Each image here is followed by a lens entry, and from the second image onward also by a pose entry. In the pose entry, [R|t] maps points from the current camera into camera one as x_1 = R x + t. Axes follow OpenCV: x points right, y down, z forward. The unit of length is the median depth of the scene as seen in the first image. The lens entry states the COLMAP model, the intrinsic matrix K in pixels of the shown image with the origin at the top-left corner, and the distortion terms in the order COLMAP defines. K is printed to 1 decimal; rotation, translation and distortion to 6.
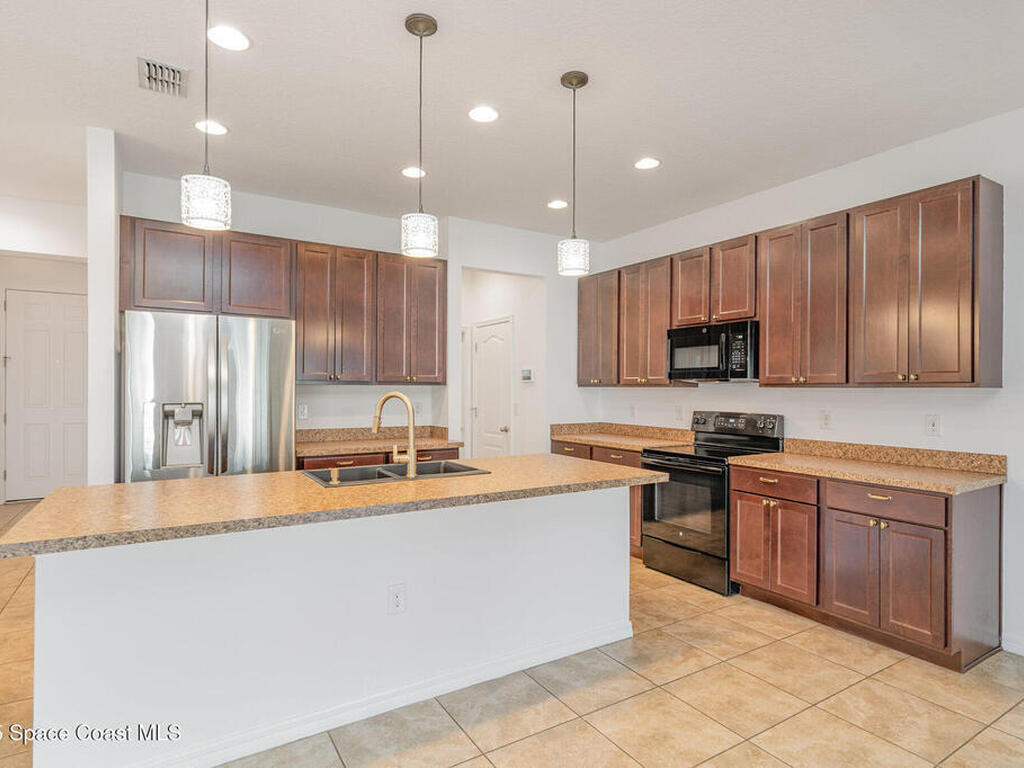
lens RADIAL K [[552.2, 0, 510.9], [0, 552.2, 389.4], [0, 0, 1]] dist [0.005782, 0.001635]
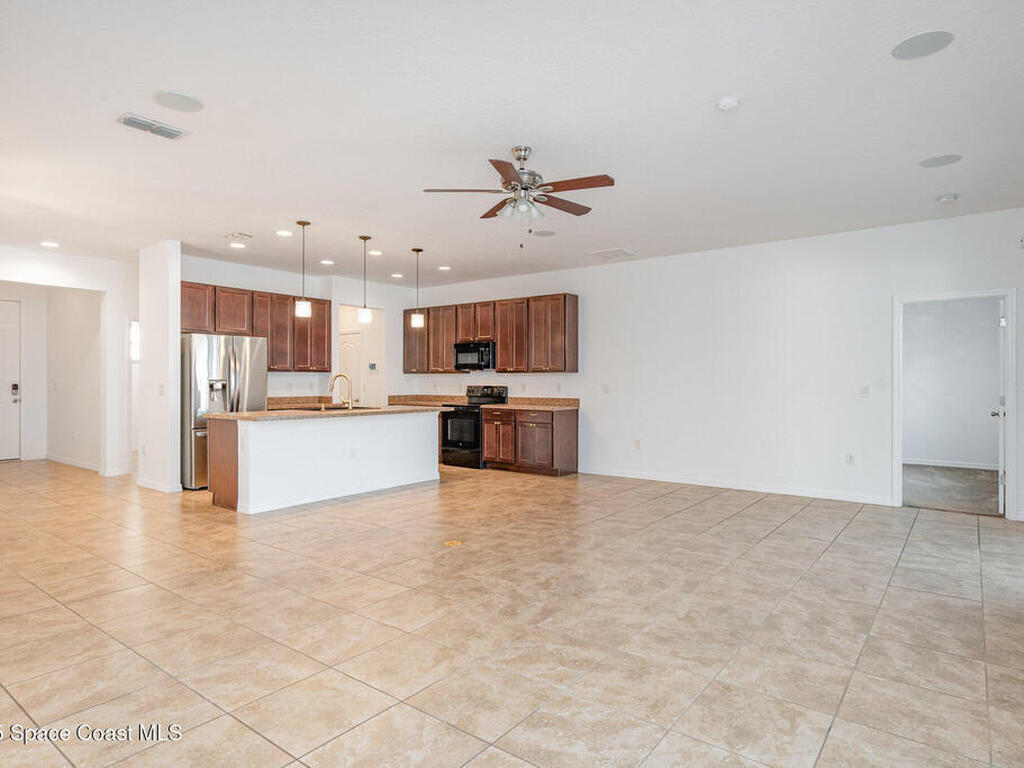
lens RADIAL K [[579.1, 0, 507.9], [0, 579.1, 381.1], [0, 0, 1]] dist [-0.005451, 0.001138]
pose [[0.934501, -0.003120, 0.355946, -0.271042], [0.003650, 0.999993, -0.000818, 0.026403], [-0.355941, 0.002064, 0.934506, -0.990226]]
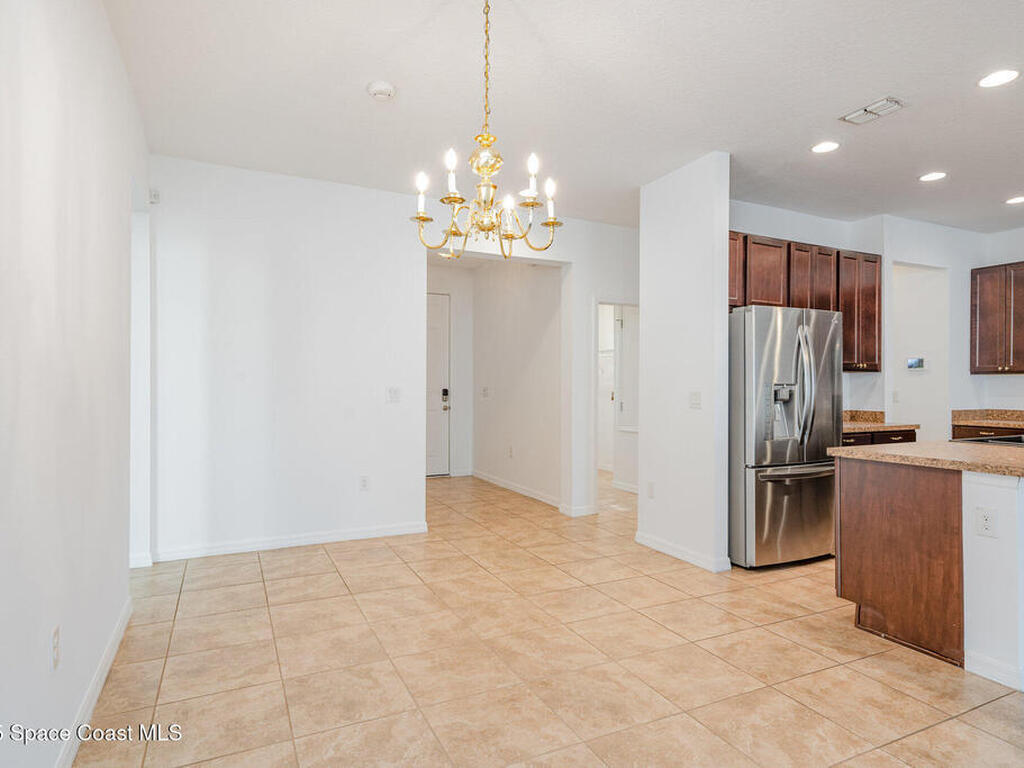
lens RADIAL K [[579.1, 0, 517.8], [0, 579.1, 384.6], [0, 0, 1]] dist [-0.005451, 0.001138]
pose [[0.994837, -0.001463, -0.101479, -0.777957], [0.001247, 0.999997, -0.002190, 0.020095], [0.101482, 0.002052, 0.994835, -0.203551]]
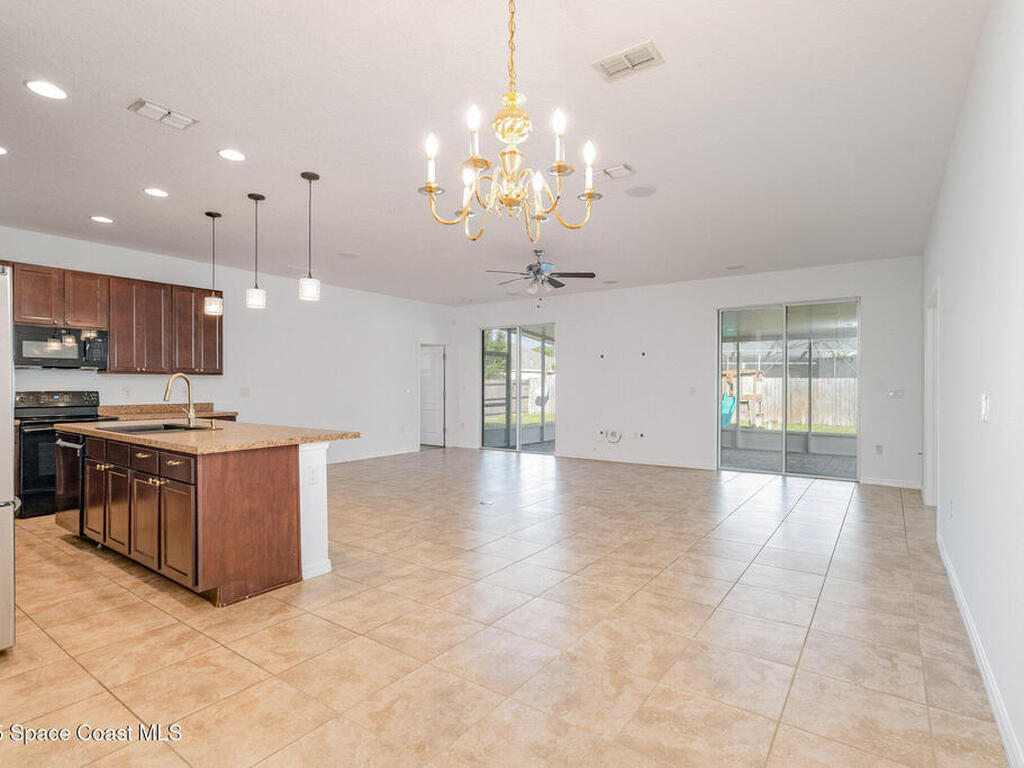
lens RADIAL K [[525.5, 0, 507.1], [0, 525.5, 384.8], [0, 0, 1]] dist [0.000428, -0.000033]
pose [[-0.368412, -0.005322, 0.929647, -1.212300], [-0.004903, 0.999981, 0.003781, 0.015924], [-0.929650, -0.003165, -0.368431, 0.429577]]
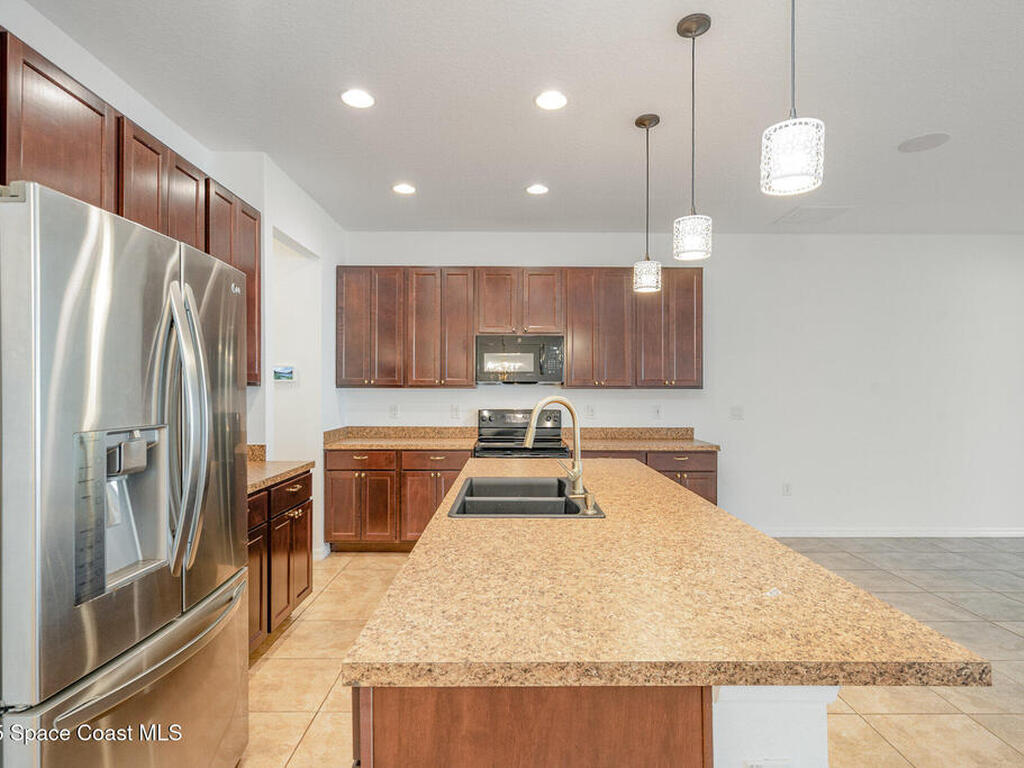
lens RADIAL K [[552.2, 0, 509.6], [0, 552.2, 387.6], [0, 0, 1]] dist [0.005782, 0.001635]
pose [[0.529983, -0.000656, 0.848008, -0.613958], [0.001282, 0.999999, -0.000027, -0.005956], [-0.848007, 0.001101, 0.529984, 0.381020]]
